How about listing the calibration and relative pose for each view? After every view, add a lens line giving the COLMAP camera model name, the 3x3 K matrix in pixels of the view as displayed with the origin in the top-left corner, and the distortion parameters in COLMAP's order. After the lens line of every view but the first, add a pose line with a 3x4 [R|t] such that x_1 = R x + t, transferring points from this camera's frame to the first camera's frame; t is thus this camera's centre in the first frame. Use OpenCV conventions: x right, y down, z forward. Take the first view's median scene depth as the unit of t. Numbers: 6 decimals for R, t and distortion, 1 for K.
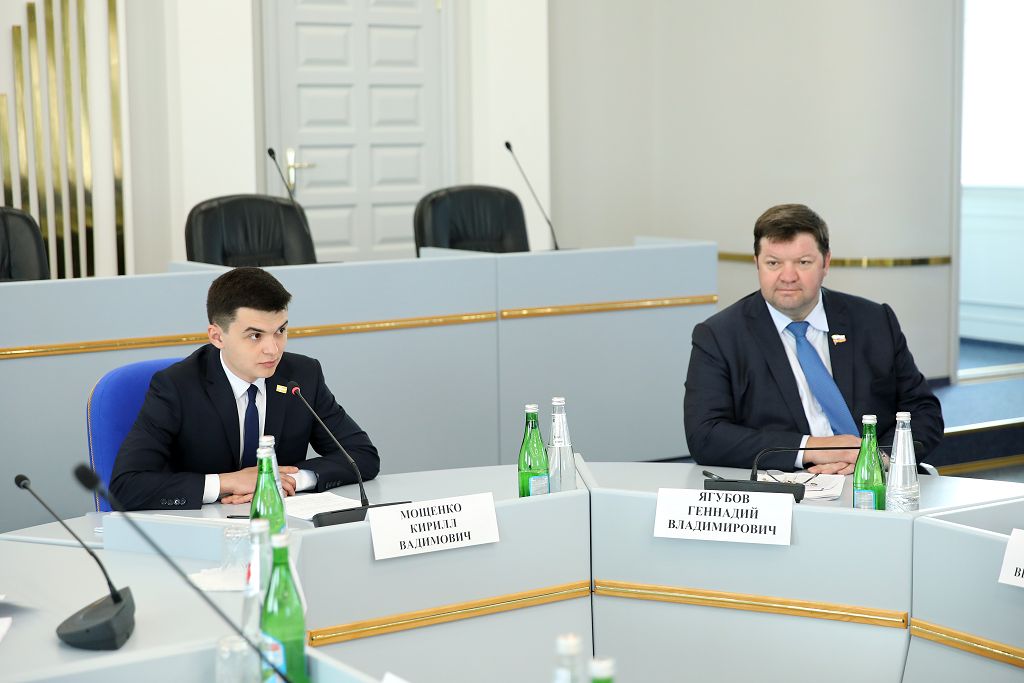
lens RADIAL K [[1792.2, 0, 512.0], [0, 1792.2, 341.5], [0, 0, 1]] dist [0.006665, 0.018202]
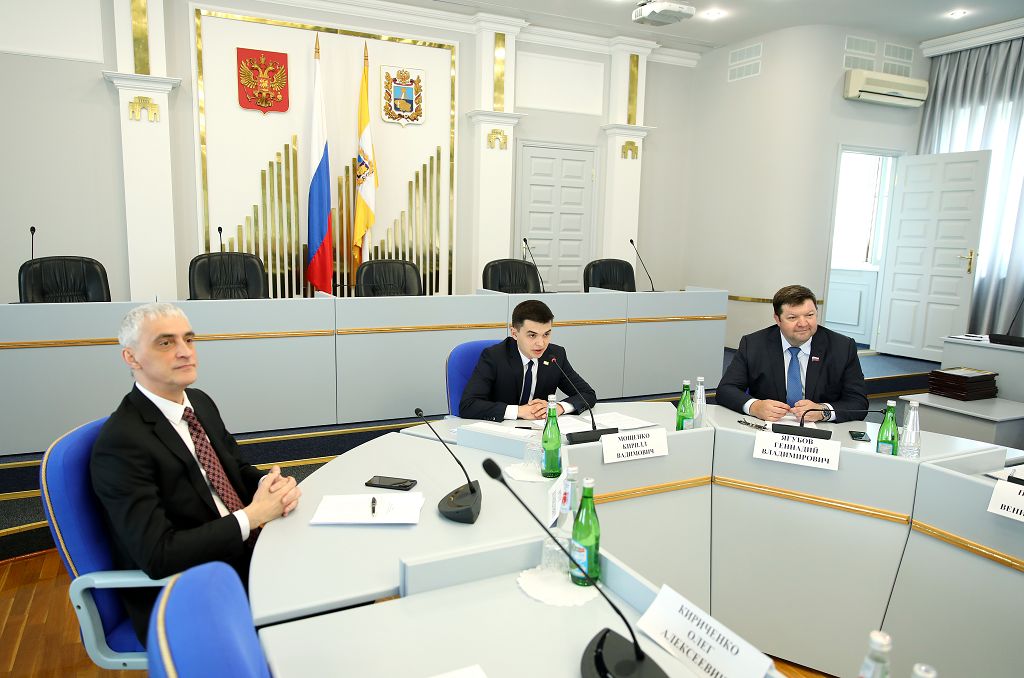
lens RADIAL K [[722.5, 0, 512.0], [0, 722.5, 339.0], [0, 0, 1]] dist [0.003495, 0.000545]
pose [[0.992165, 0.053508, -0.112892, -0.087564], [-0.050641, 0.998321, 0.028110, -0.019363], [0.114207, -0.022173, 0.993210, 0.245773]]
